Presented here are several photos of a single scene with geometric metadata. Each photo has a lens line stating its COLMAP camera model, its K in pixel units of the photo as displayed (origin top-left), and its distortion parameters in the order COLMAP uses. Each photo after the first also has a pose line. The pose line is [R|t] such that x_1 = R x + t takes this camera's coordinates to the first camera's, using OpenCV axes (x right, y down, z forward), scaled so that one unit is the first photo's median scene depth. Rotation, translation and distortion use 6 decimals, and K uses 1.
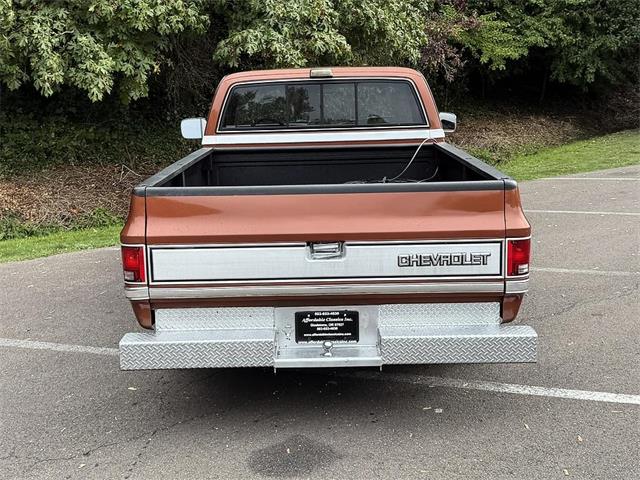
lens RADIAL K [[855.5, 0, 304.6], [0, 855.5, 241.0], [0, 0, 1]] dist [0.035015, 0.014340]
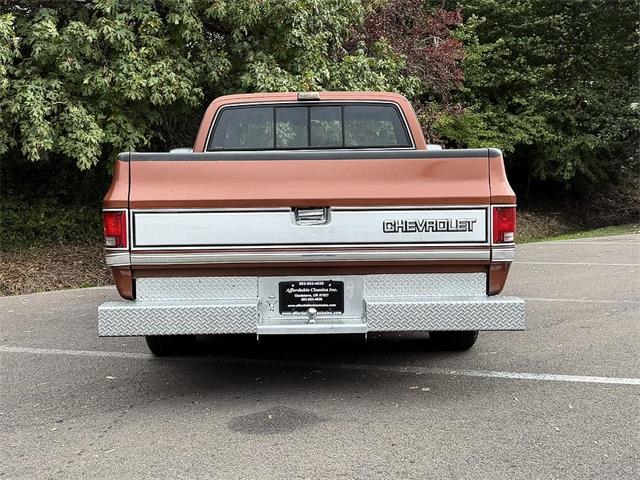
lens RADIAL K [[853.5, 0, 309.5], [0, 853.5, 251.2], [0, 0, 1]] dist [0.045339, 0.093870]
pose [[0.999800, 0.008444, 0.018102, 0.005700], [-0.006337, 0.993521, -0.113469, 0.159215], [-0.018943, 0.113332, 0.993377, 0.020626]]
